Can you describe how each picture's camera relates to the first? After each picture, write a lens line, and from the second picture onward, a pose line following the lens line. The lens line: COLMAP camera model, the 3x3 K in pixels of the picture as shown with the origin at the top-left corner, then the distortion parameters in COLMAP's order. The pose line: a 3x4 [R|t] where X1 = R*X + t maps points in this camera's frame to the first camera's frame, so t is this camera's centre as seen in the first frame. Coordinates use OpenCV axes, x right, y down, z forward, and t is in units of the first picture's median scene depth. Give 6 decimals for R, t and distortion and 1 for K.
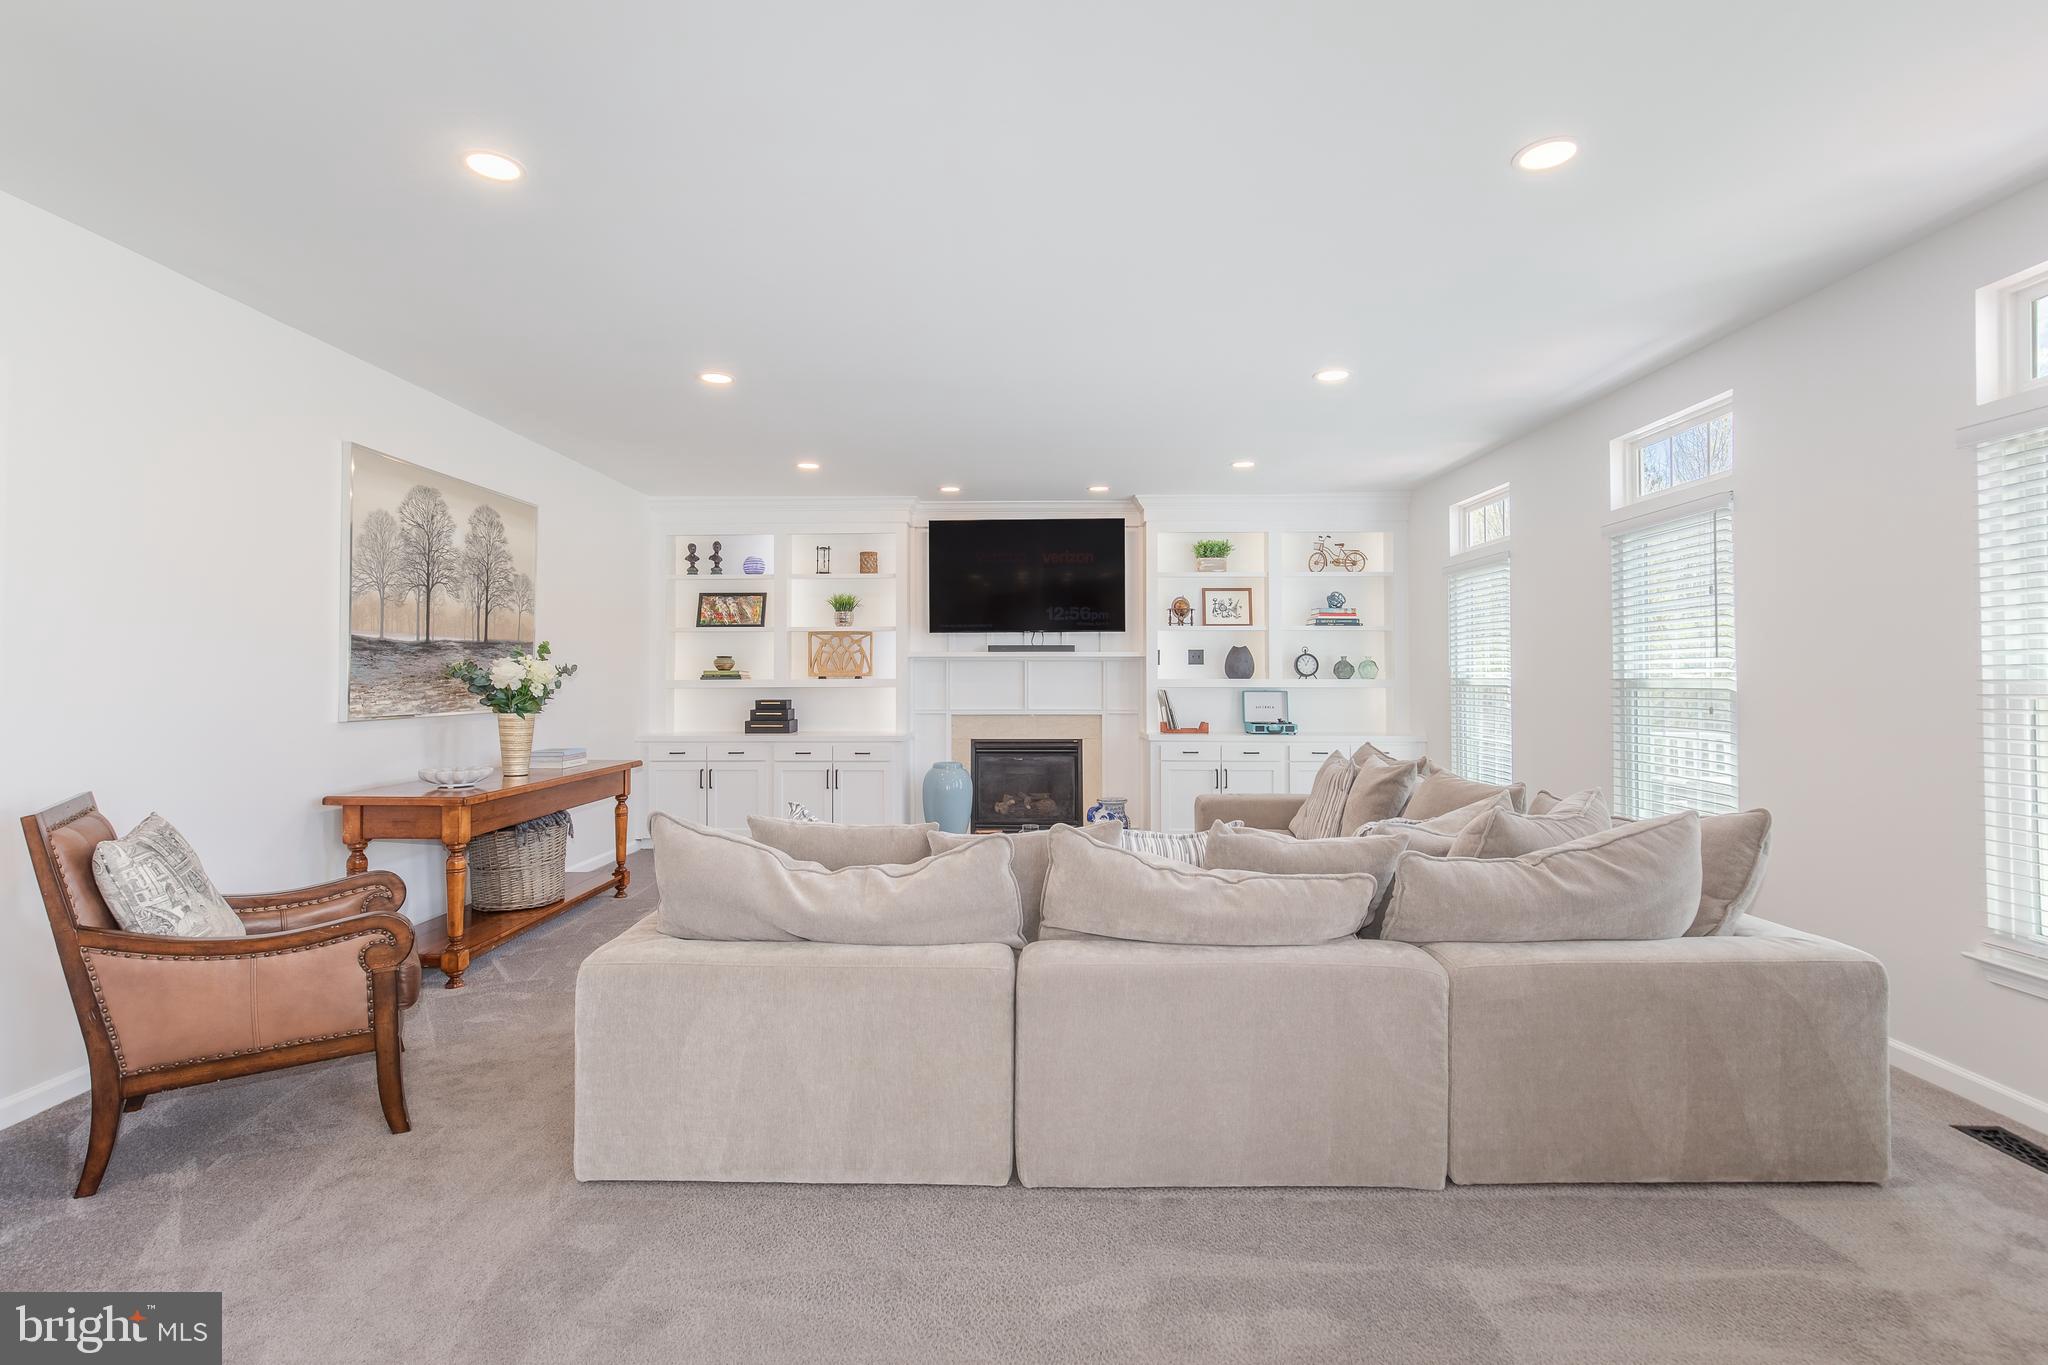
lens RADIAL K [[931.9, 0, 1021.6], [0, 931.9, 679.8], [0, 0, 1]] dist [-0.010147, 0.003369]
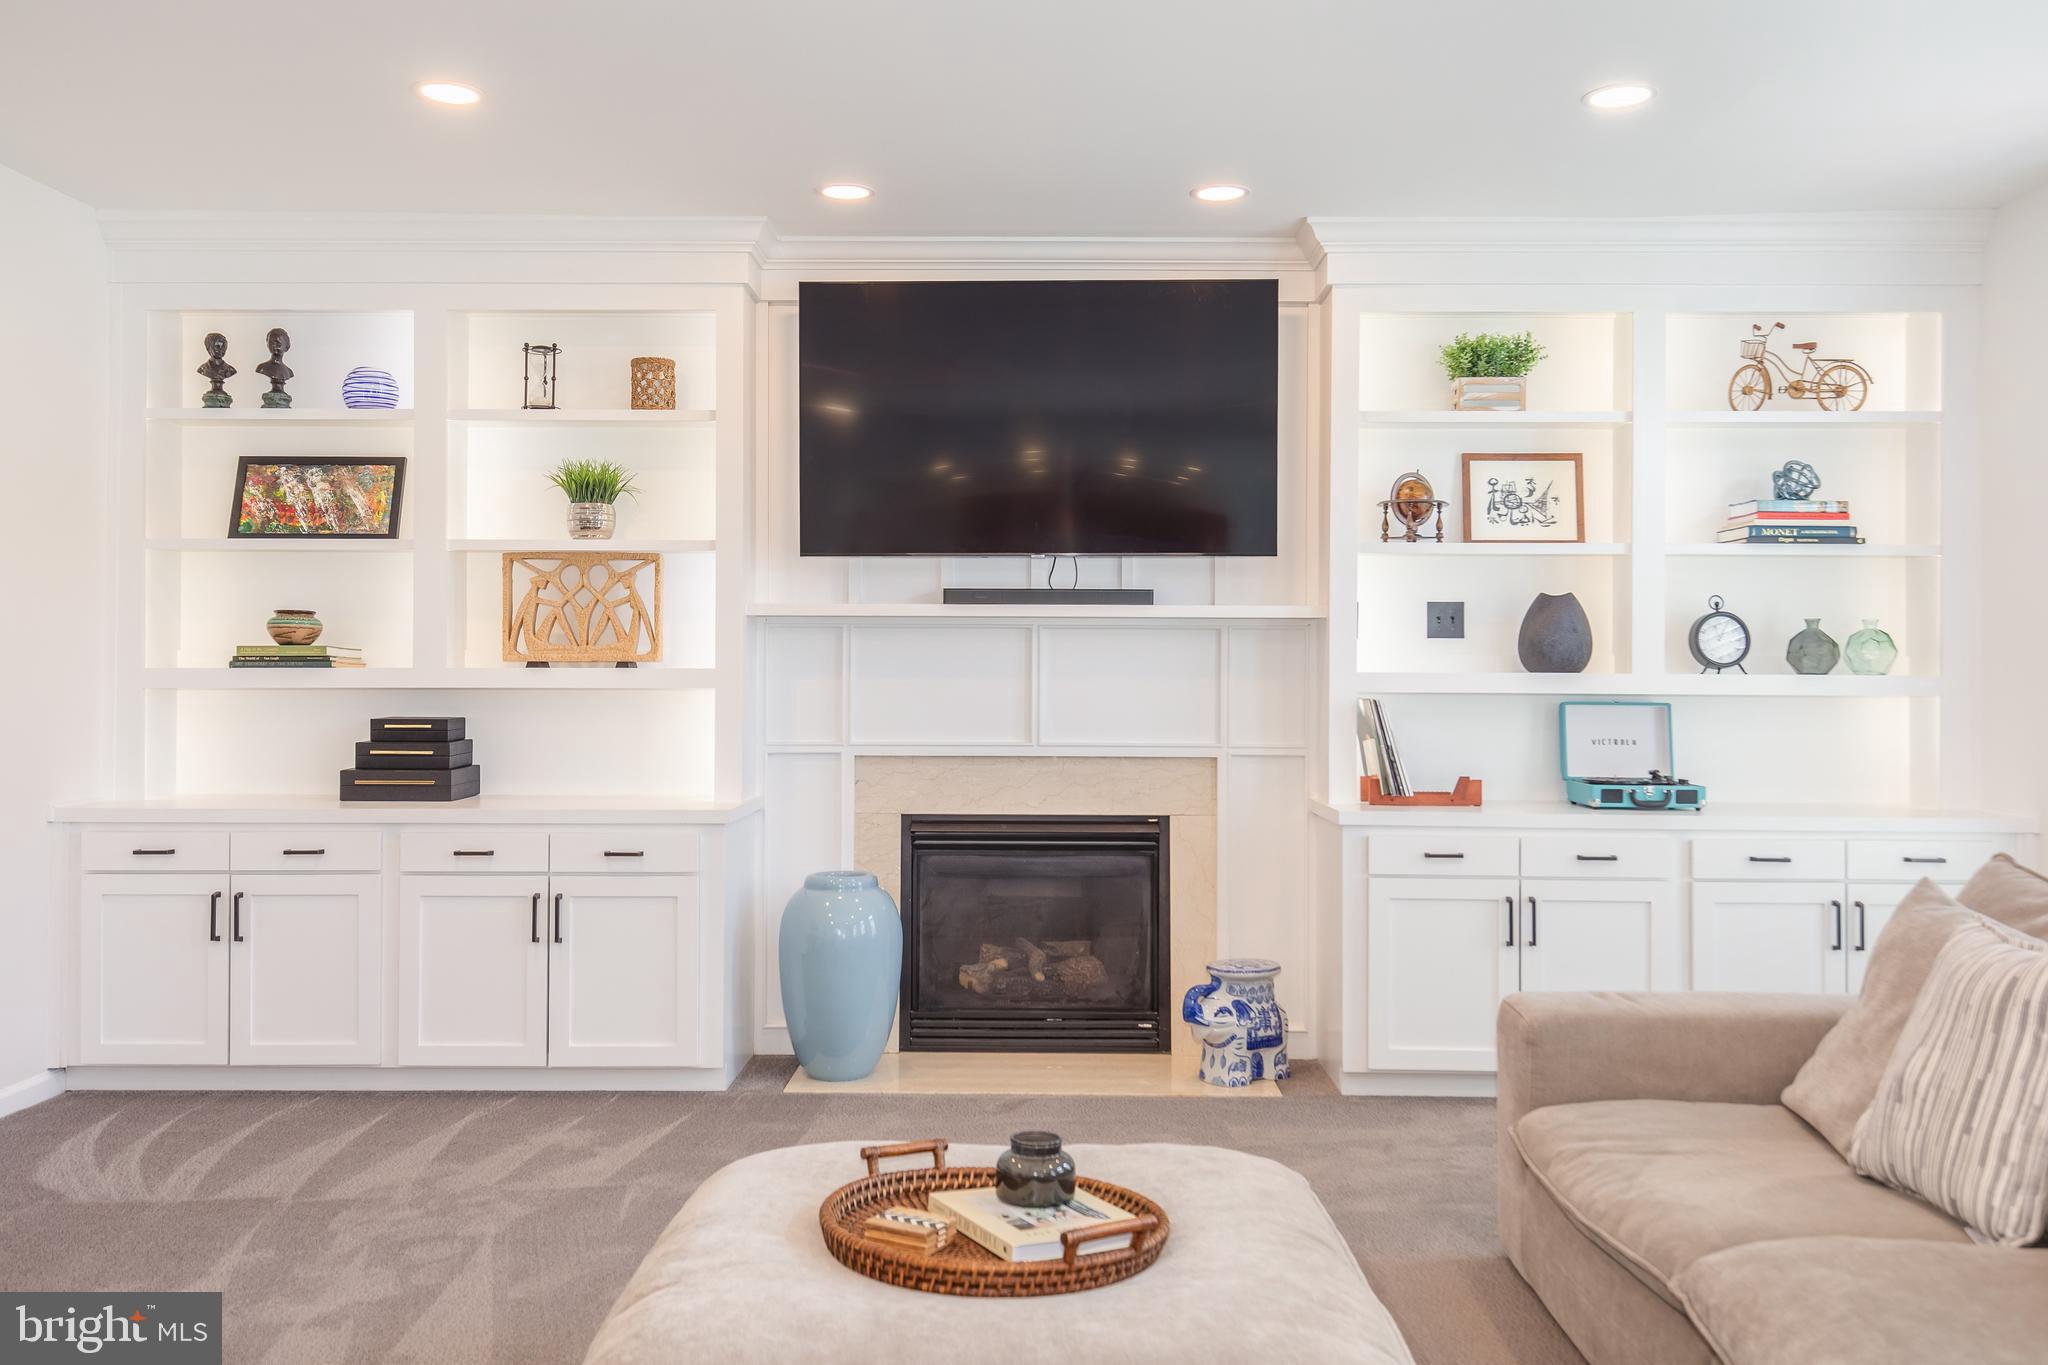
lens RADIAL K [[1593.3, 0, 1024.8], [0, 1593.3, 683.1], [0, 0, 1]] dist [-0.003385, -0.000786]
pose [[0.999963, 0.005422, -0.006674, 0.005007], [-0.005381, 0.999967, 0.006082, 0.000475], [0.006707, -0.006046, 0.999959, 0.299900]]
